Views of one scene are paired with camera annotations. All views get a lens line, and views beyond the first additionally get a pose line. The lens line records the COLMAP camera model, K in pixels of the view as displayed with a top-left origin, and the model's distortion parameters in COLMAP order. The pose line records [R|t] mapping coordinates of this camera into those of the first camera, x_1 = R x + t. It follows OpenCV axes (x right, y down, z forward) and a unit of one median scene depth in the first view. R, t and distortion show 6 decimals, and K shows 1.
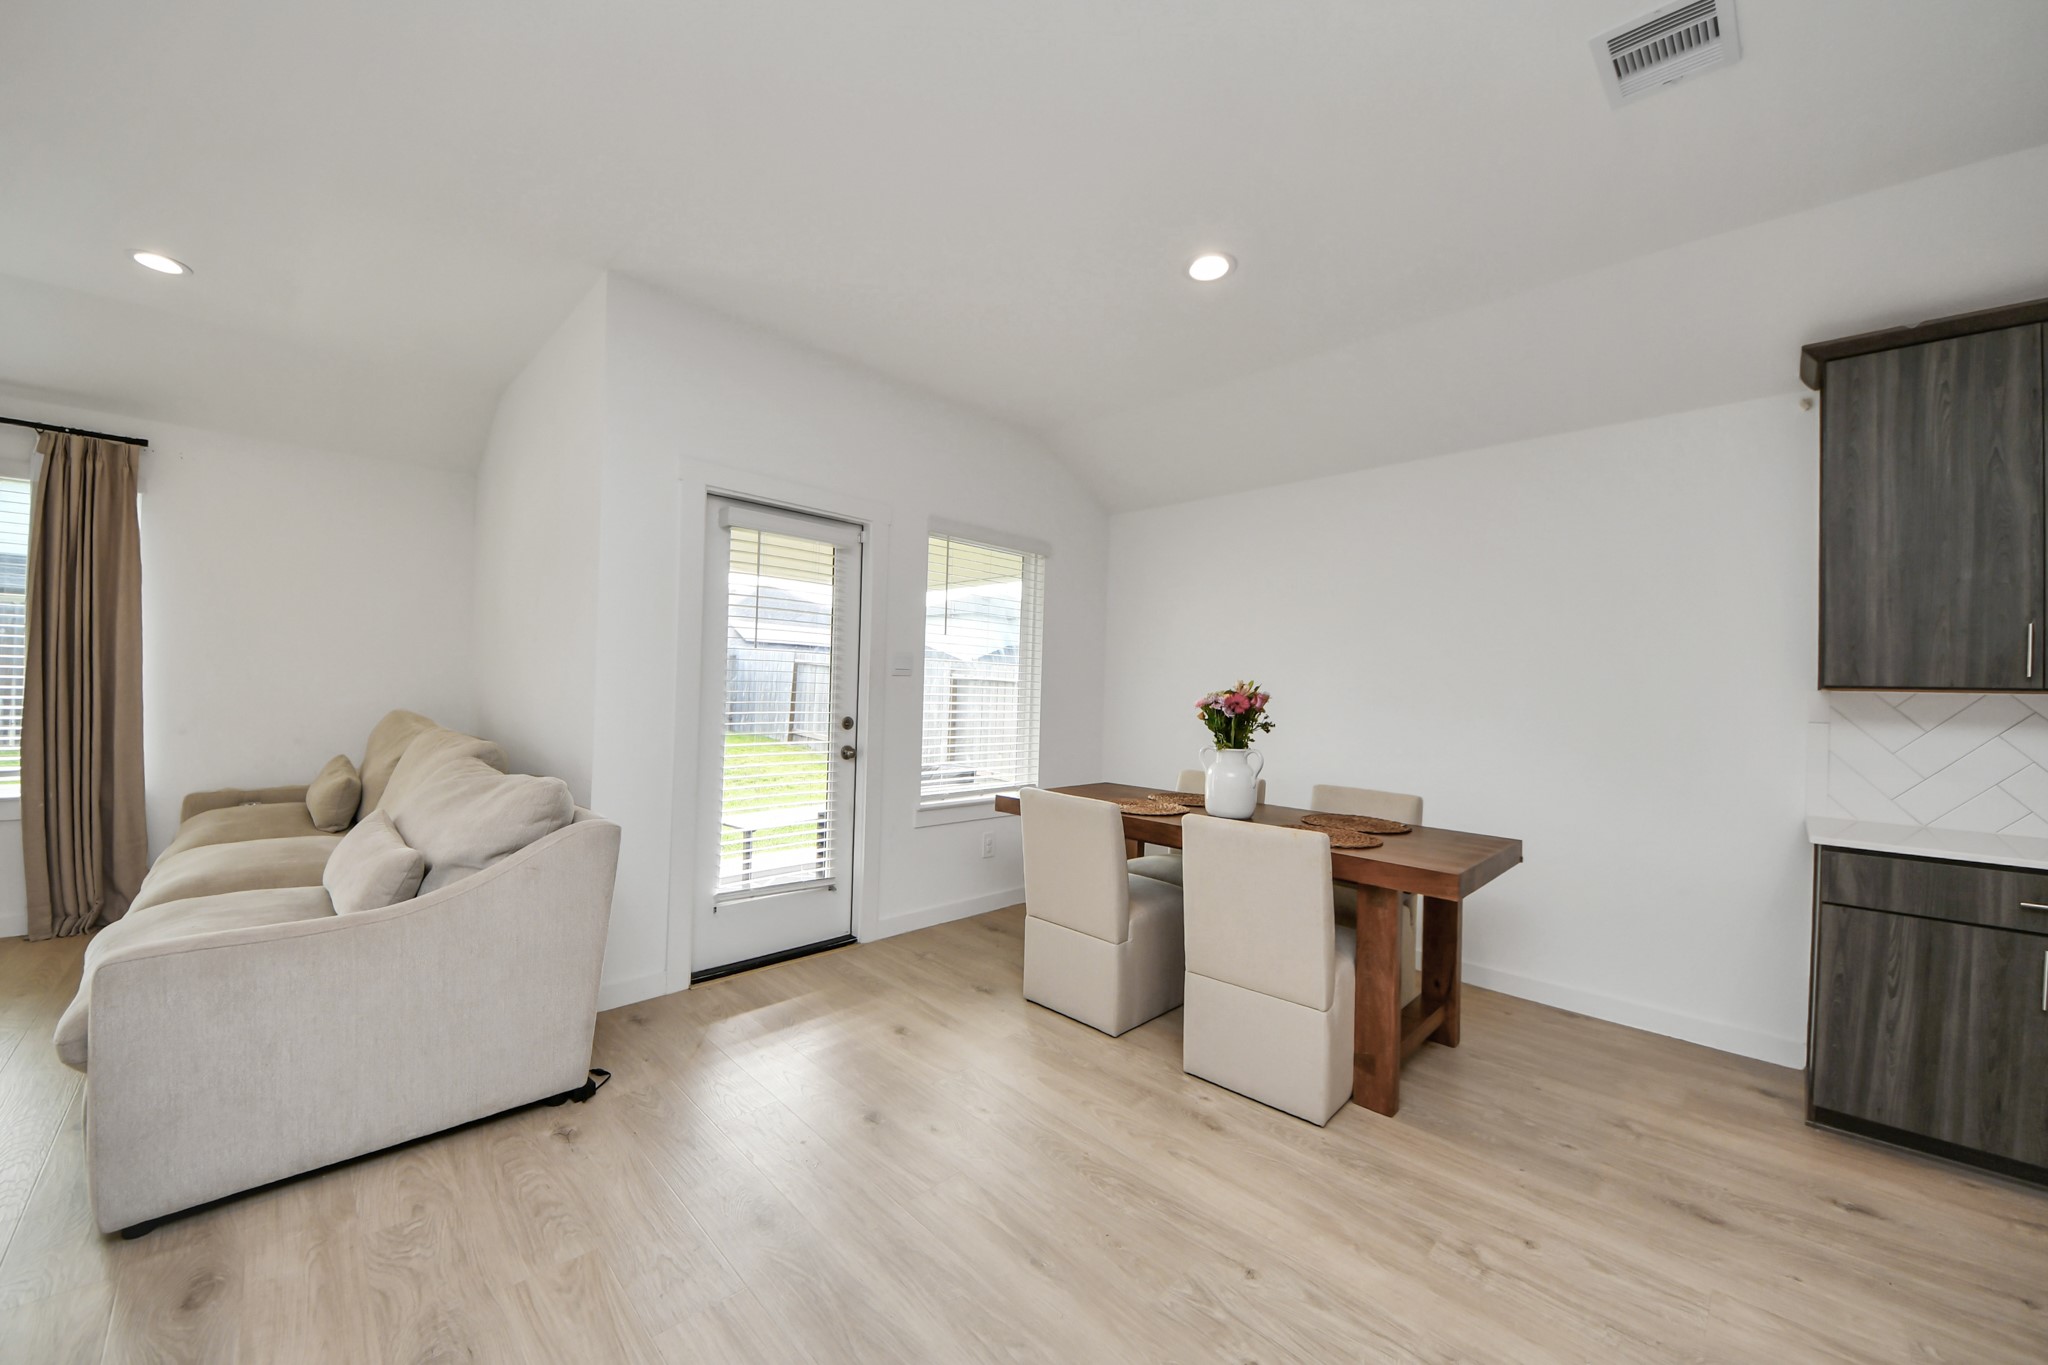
lens RADIAL K [[765.0, 0, 1019.7], [0, 765.0, 672.3], [0, 0, 1]] dist [0.001528, -0.001436]
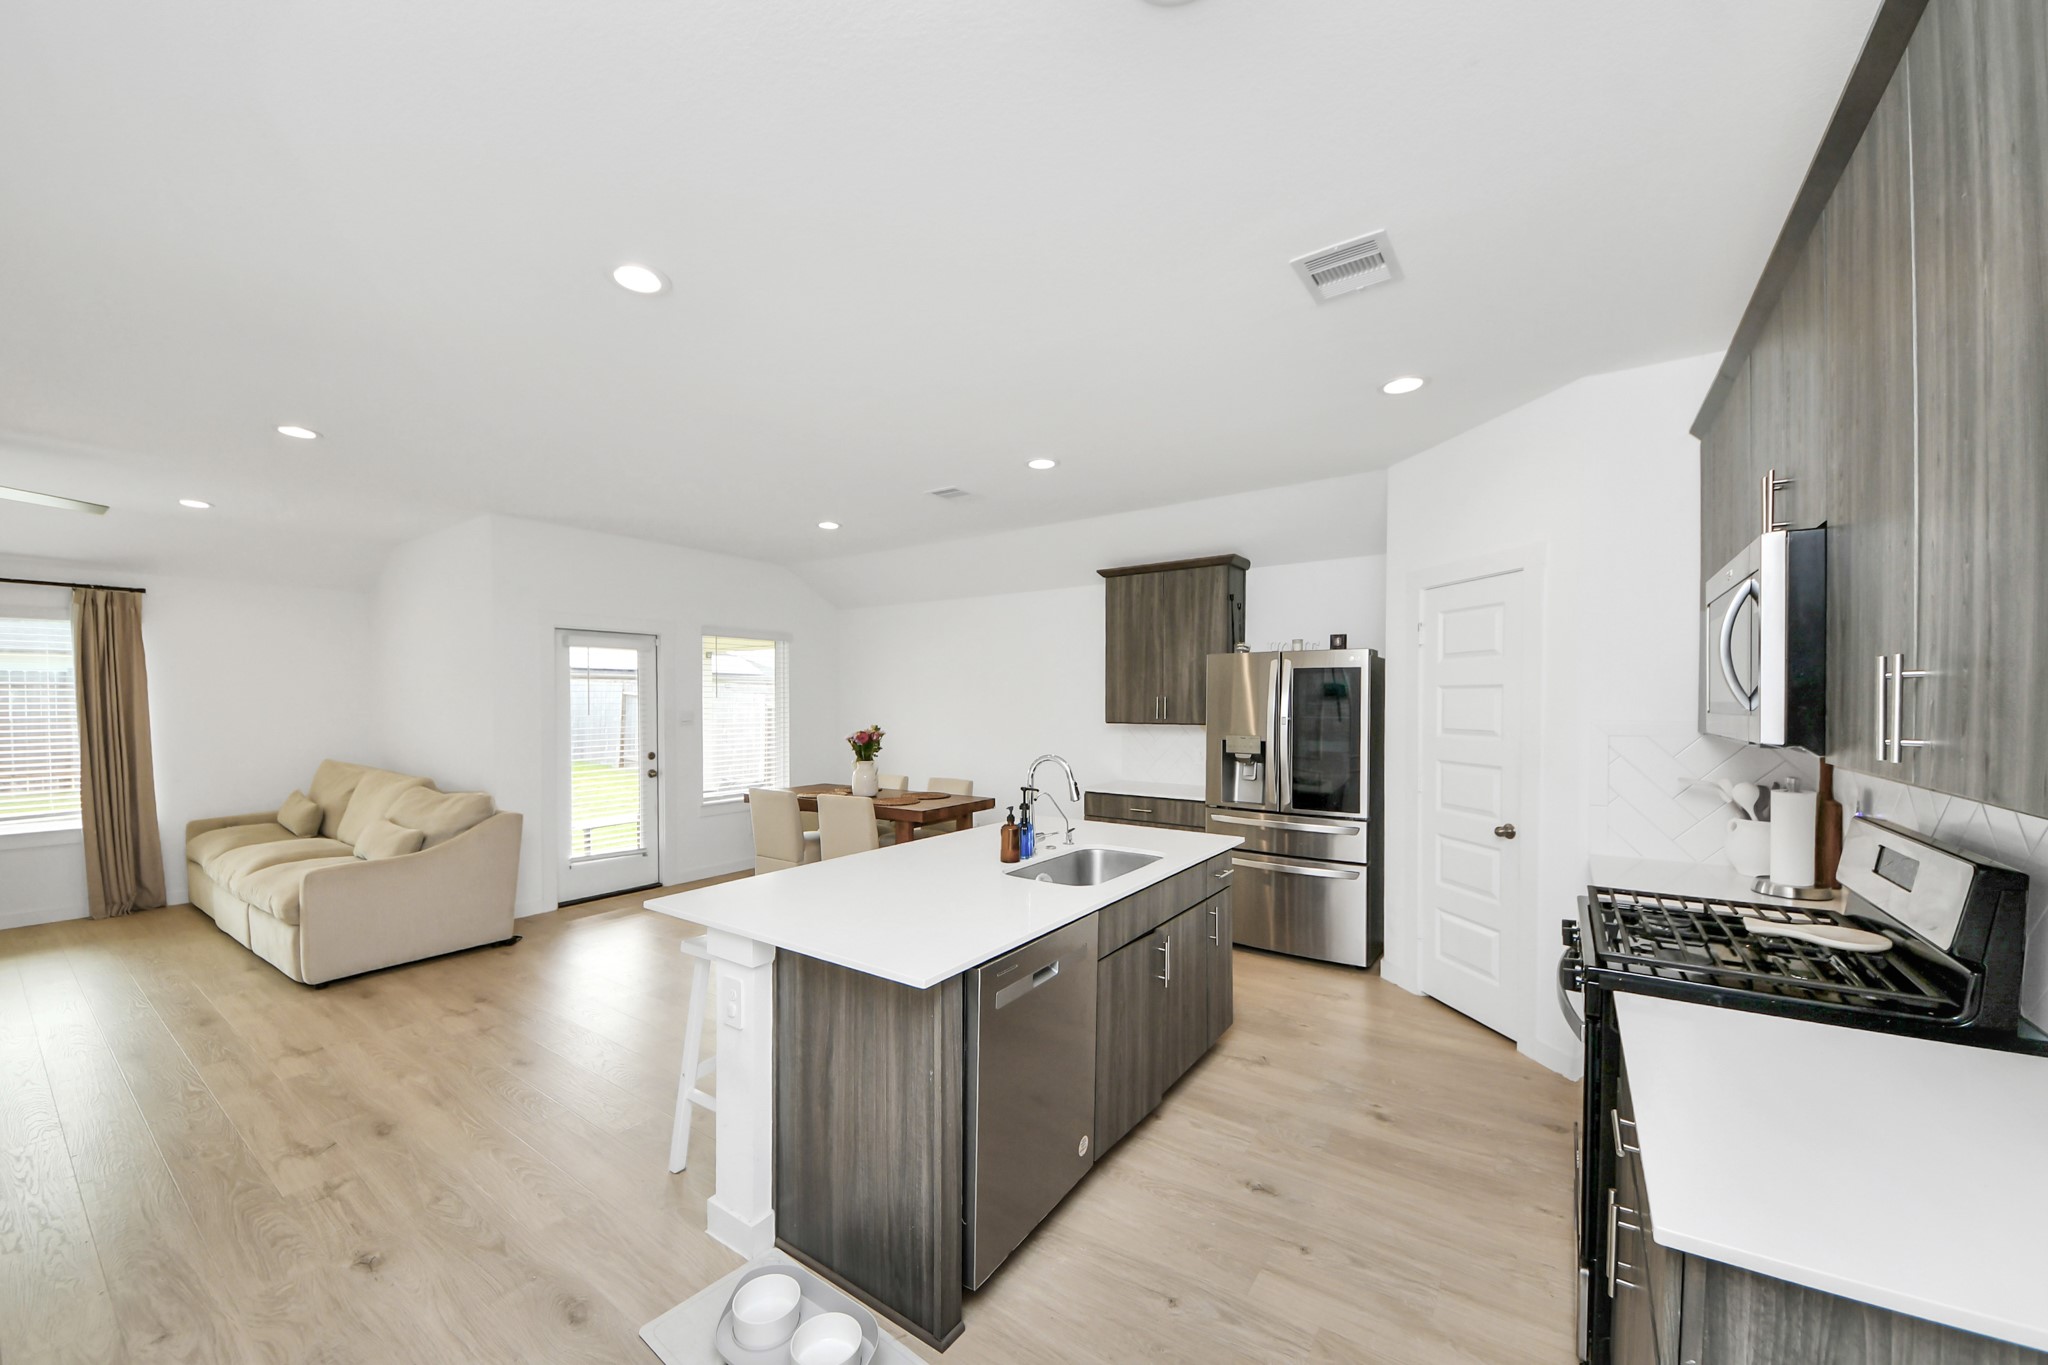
lens RADIAL K [[765.0, 0, 1015.1], [0, 765.0, 696.7], [0, 0, 1]] dist [0.001528, -0.001436]
pose [[0.983808, -0.032367, 0.176276, 0.307879], [0.028590, 0.999305, 0.023922, -0.090888], [-0.176928, -0.018495, 0.984050, -0.901955]]
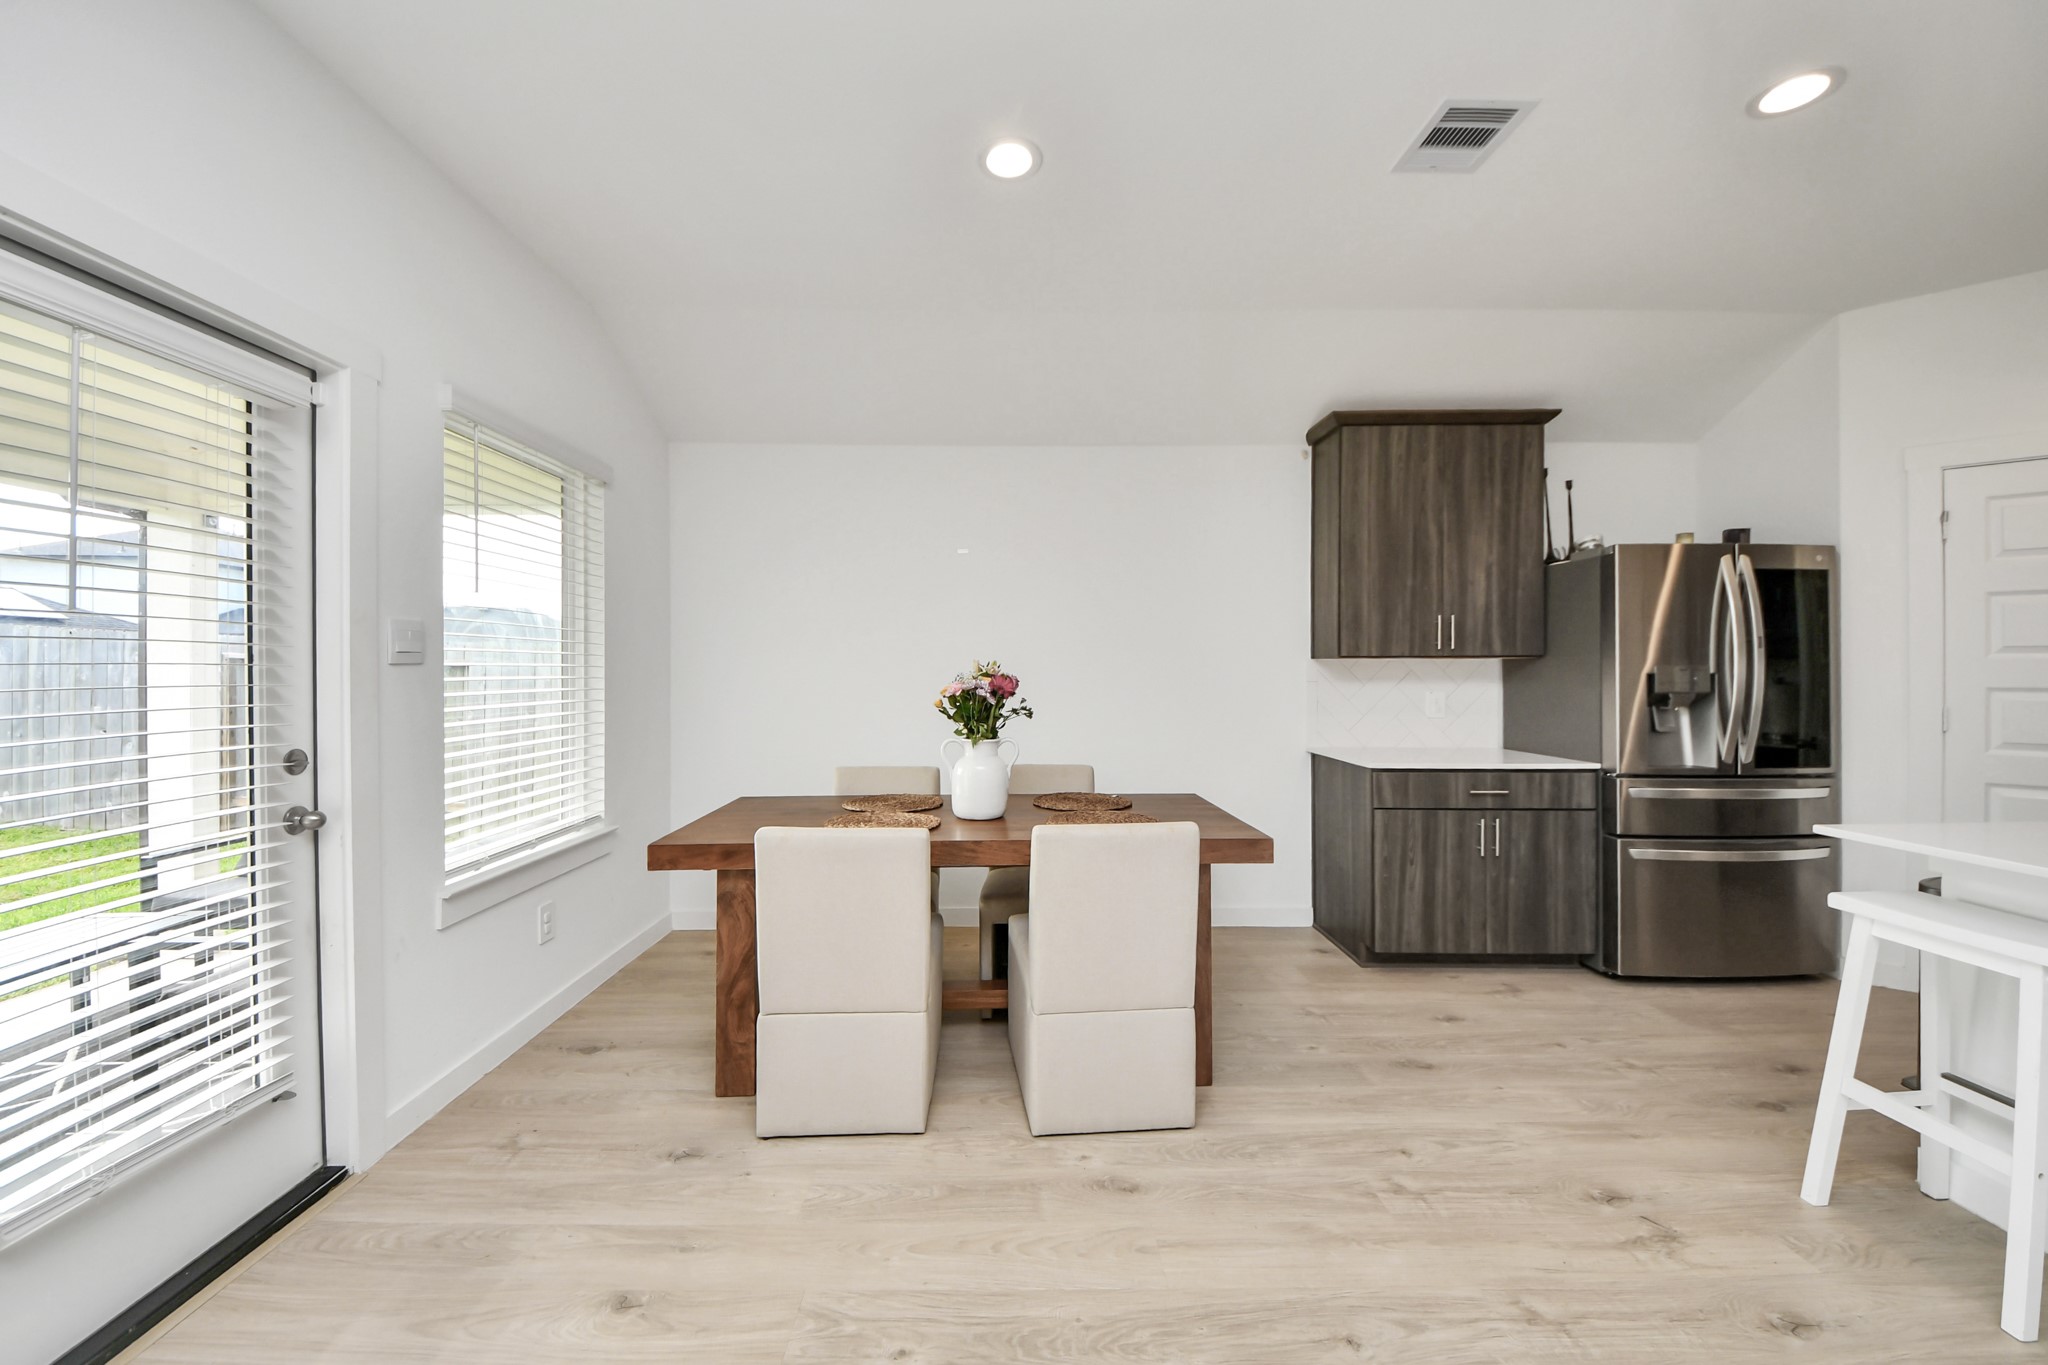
lens RADIAL K [[765.0, 0, 1019.0], [0, 765.0, 665.8], [0, 0, 1]] dist [0.001528, -0.001436]
pose [[0.694439, -0.027176, 0.719038, -0.280508], [0.009520, 0.999546, 0.028584, -0.007690], [-0.719489, -0.013004, 0.694382, 0.333329]]
